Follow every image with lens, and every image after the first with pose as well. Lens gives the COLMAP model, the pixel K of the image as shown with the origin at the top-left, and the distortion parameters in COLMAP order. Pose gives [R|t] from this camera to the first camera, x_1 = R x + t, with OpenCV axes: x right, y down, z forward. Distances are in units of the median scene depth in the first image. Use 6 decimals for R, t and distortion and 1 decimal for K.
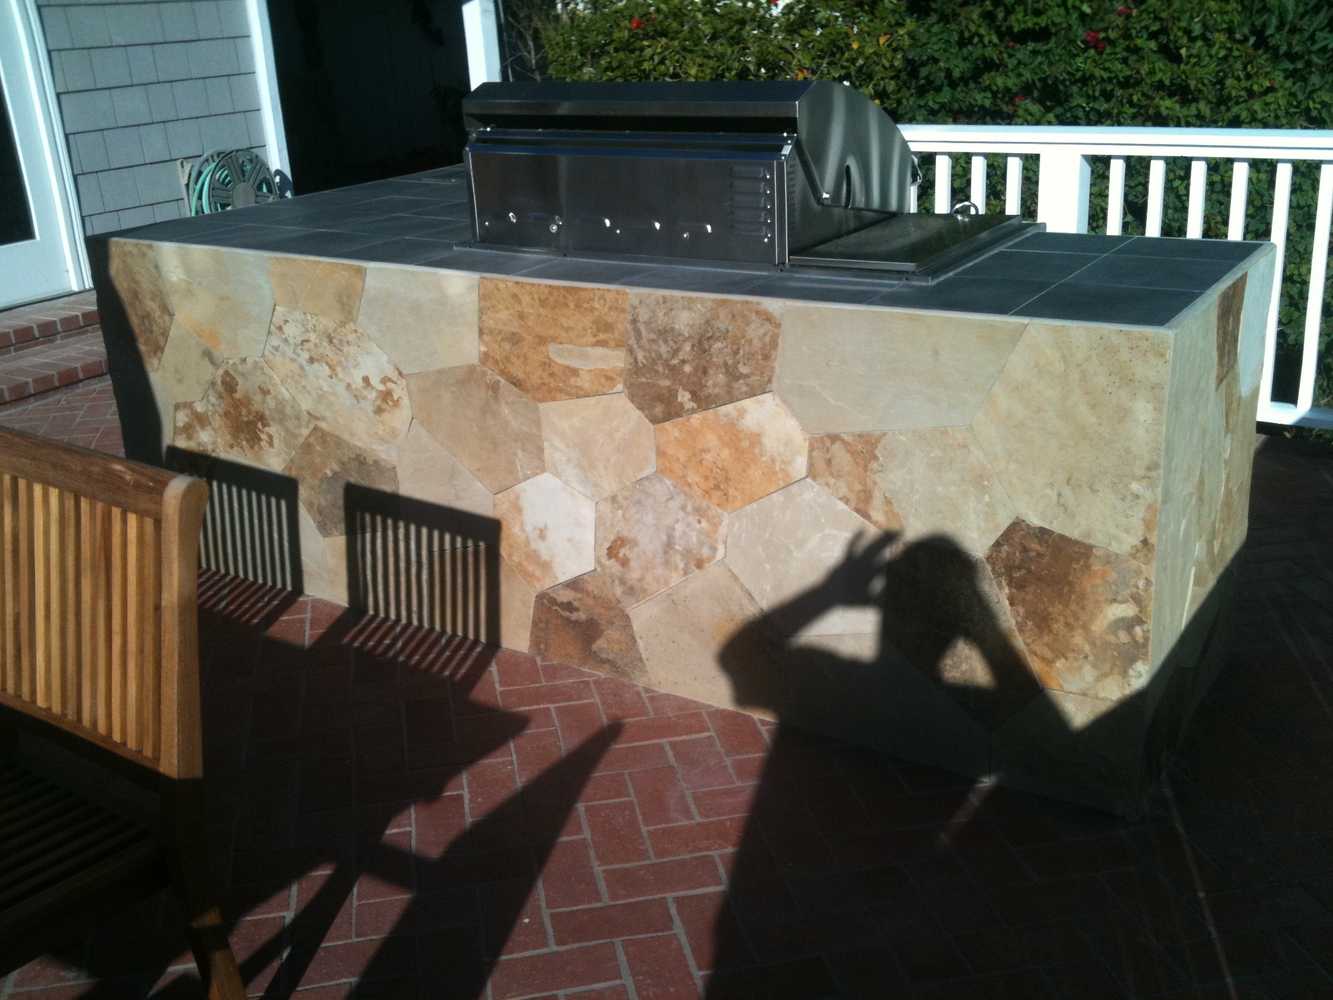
lens RADIAL K [[1515.8, 0, 666.5], [0, 1515.8, 500.0], [0, 0, 1]] dist [0.153441, -0.364079]
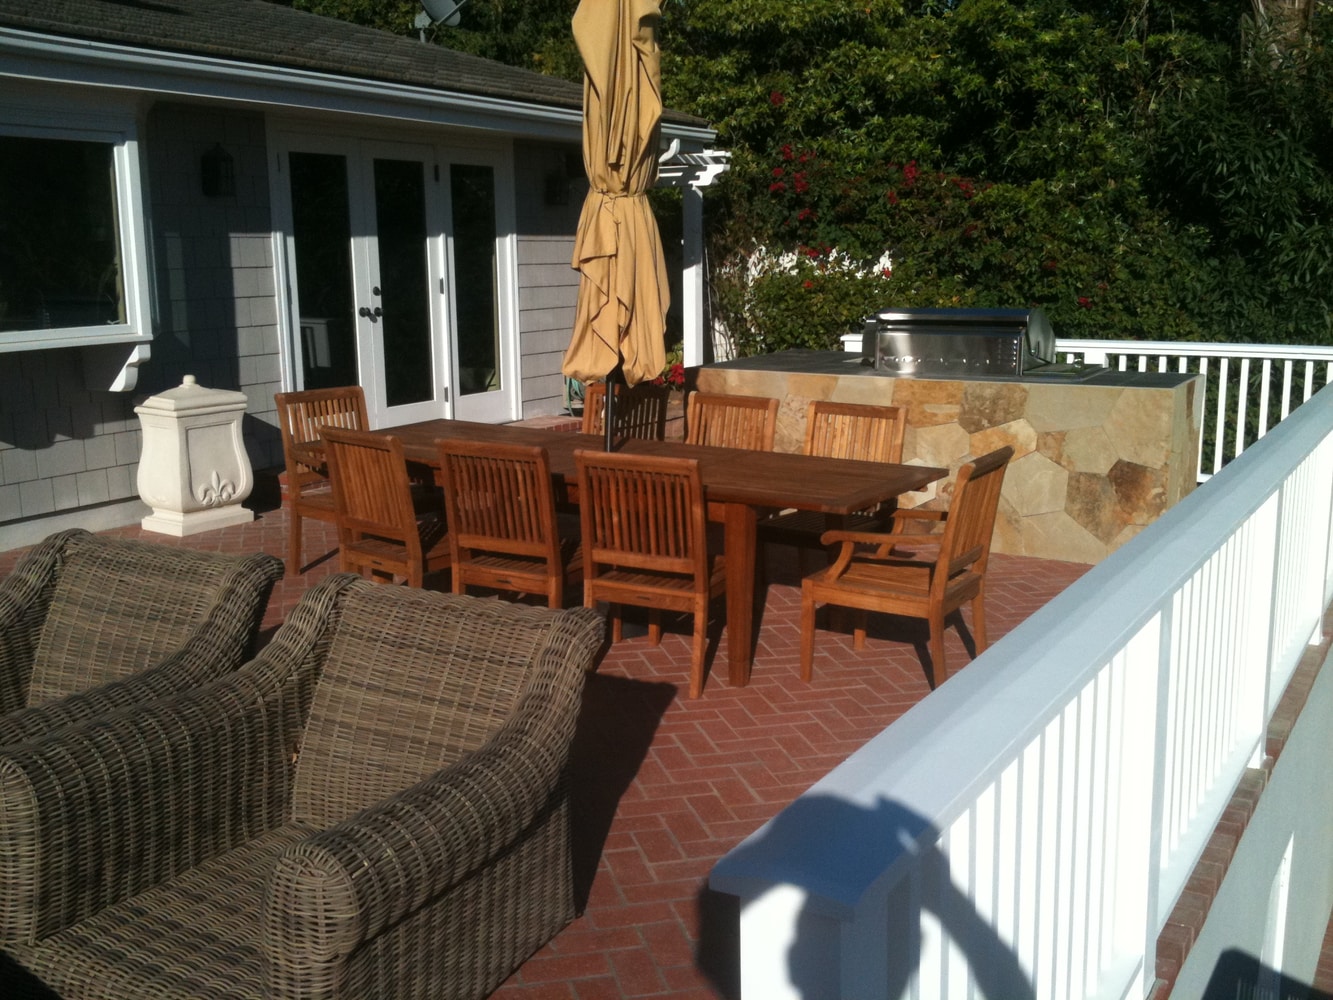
lens RADIAL K [[1515.8, 0, 666.5], [0, 1515.8, 500.0], [0, 0, 1]] dist [0.153441, -0.364079]
pose [[0.998410, 0.026982, 0.049491, -0.280453], [-0.018751, 0.986969, -0.159816, 0.209593], [-0.053158, 0.158634, 0.985905, -0.653184]]
